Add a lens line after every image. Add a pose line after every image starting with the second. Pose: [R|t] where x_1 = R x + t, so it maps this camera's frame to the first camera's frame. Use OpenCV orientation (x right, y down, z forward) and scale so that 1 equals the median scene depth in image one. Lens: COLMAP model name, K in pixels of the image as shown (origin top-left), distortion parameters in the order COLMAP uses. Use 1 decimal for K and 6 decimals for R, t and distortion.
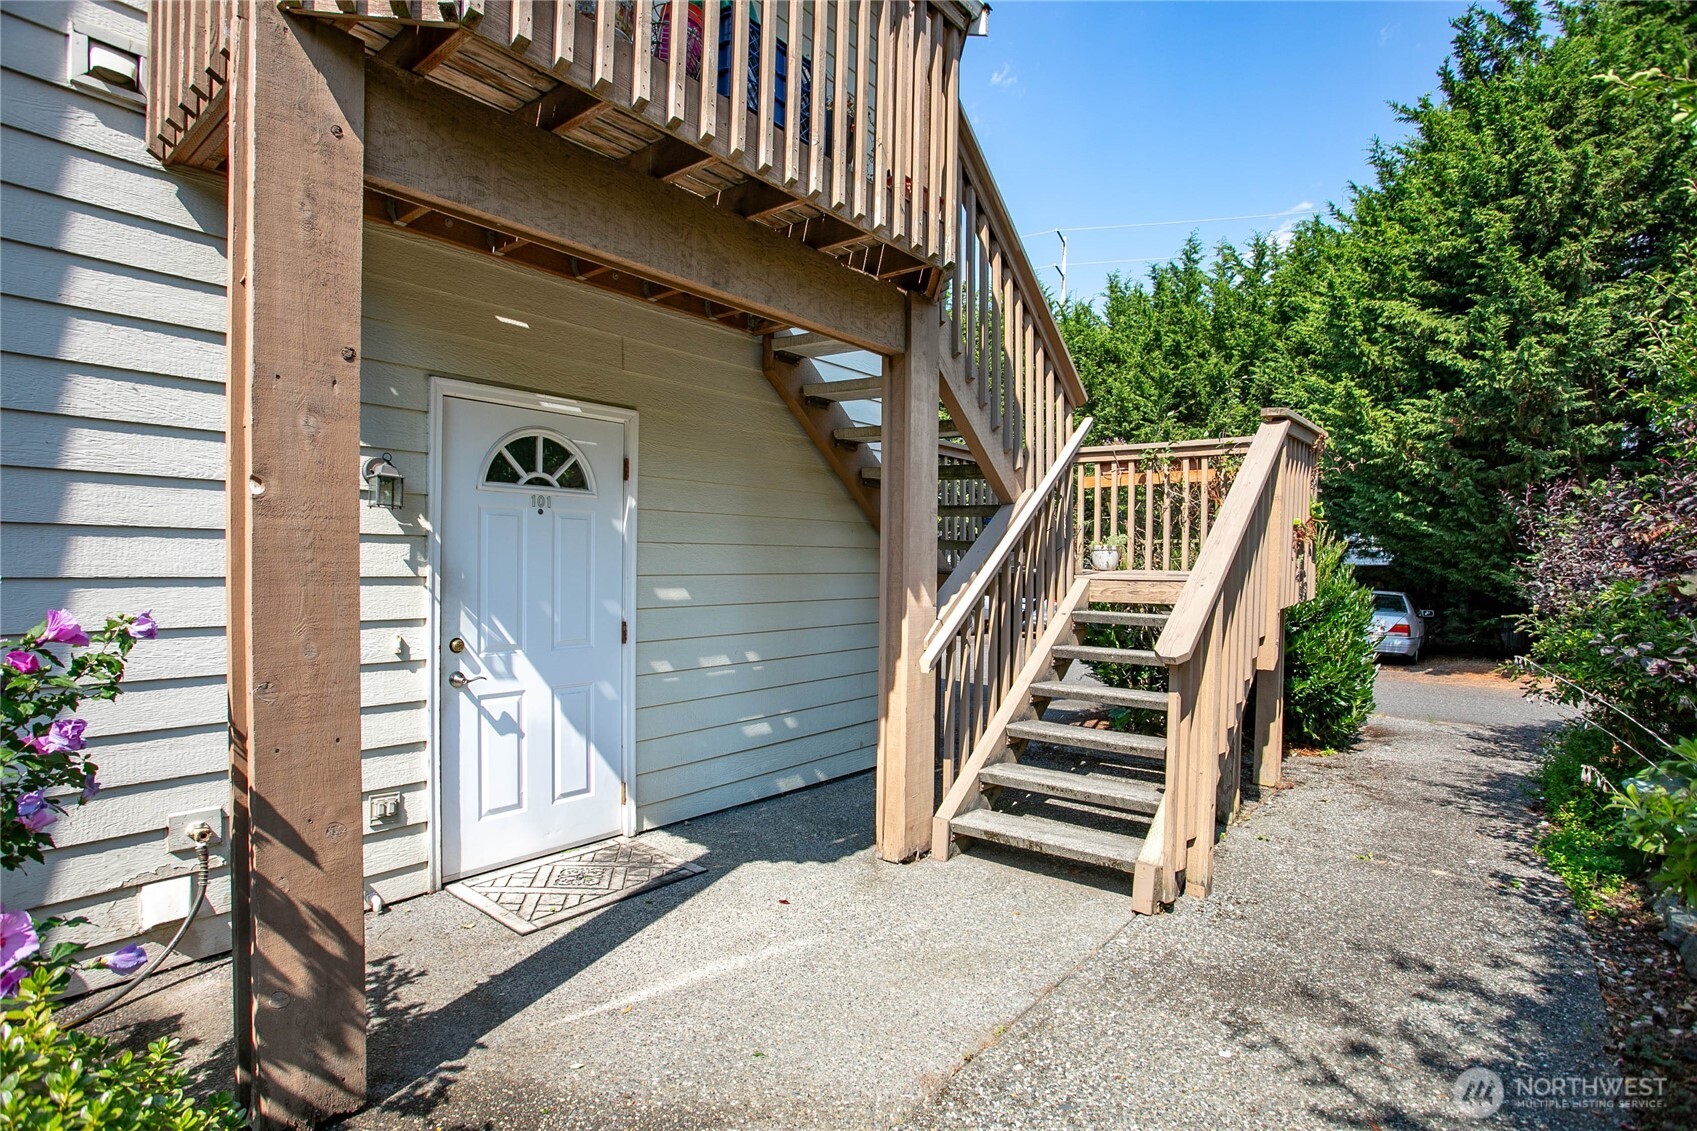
lens RADIAL K [[832.6, 0, 845.8], [0, 832.6, 553.7], [0, 0, 1]] dist [-0.006753, 0.001378]
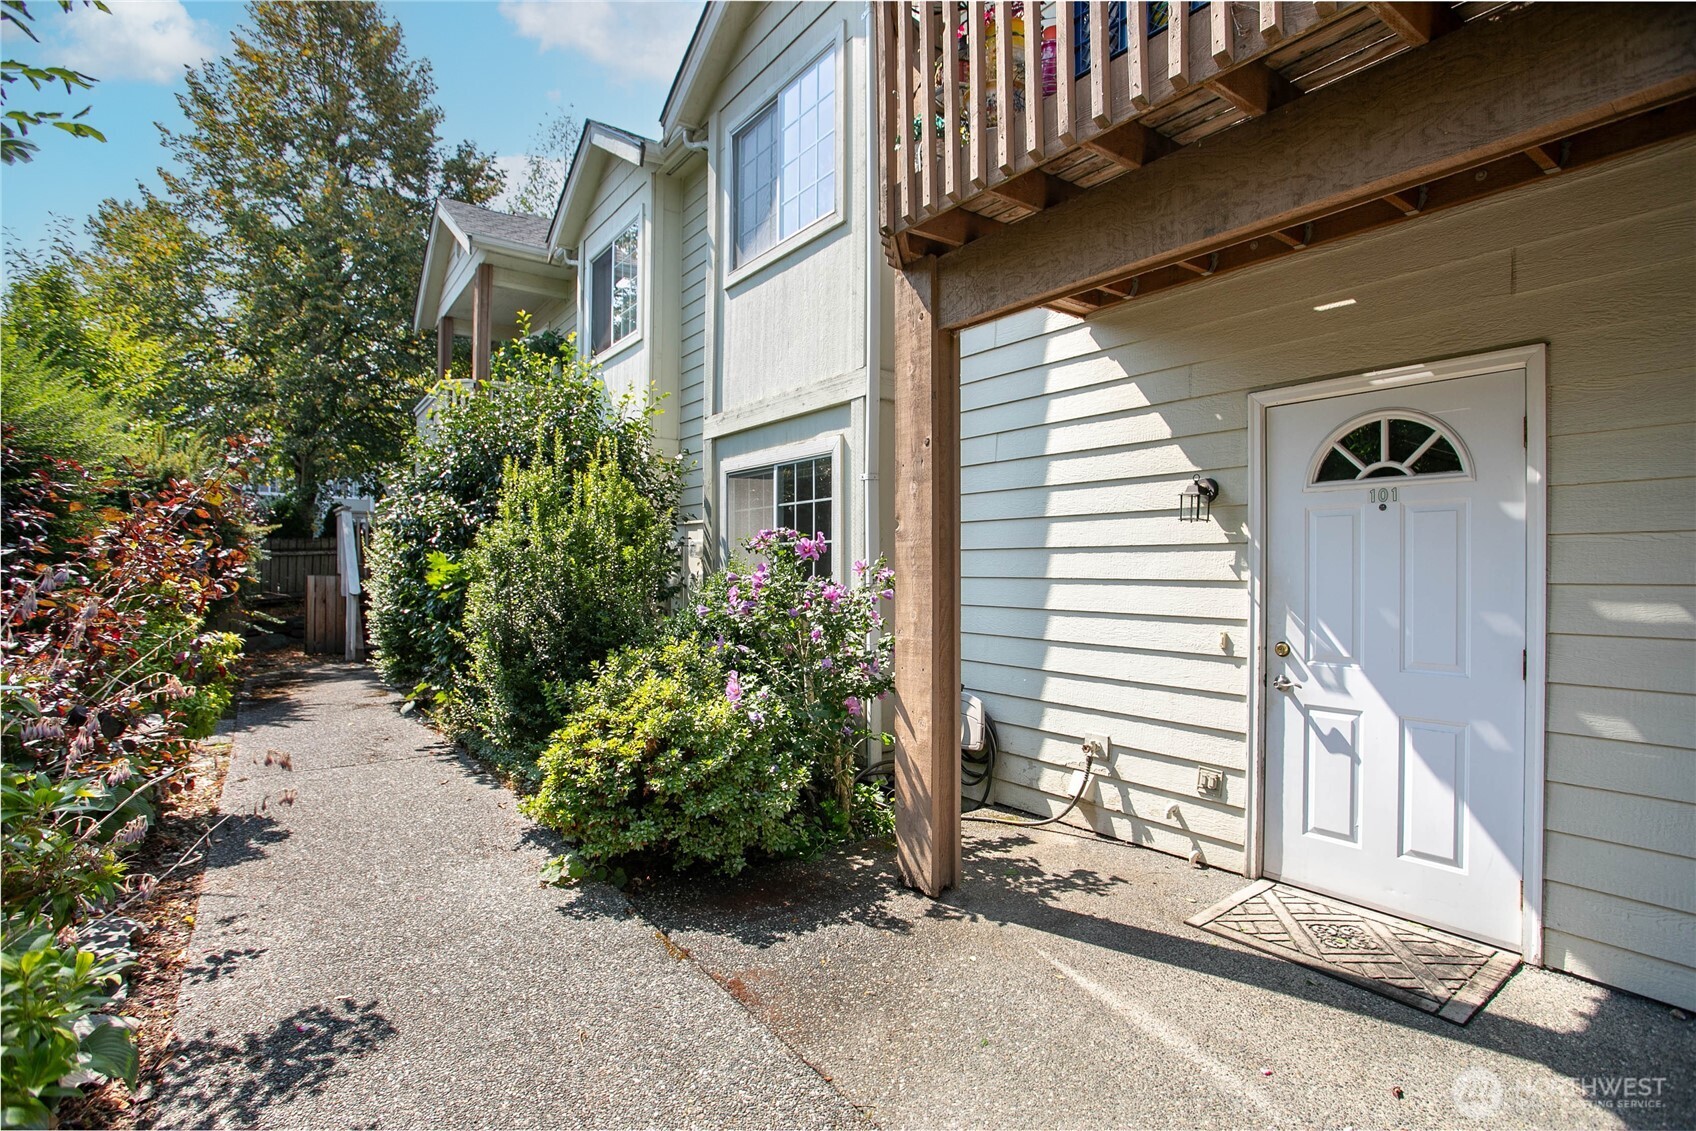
lens RADIAL K [[802.0, 0, 848.9], [0, 802.0, 551.7], [0, 0, 1]] dist [-0.001790, -0.000111]
pose [[-0.199245, -0.032576, -0.979408, 0.586662], [0.006250, 0.999385, -0.034512, 0.021754], [0.979930, -0.012997, -0.198919, 0.667081]]
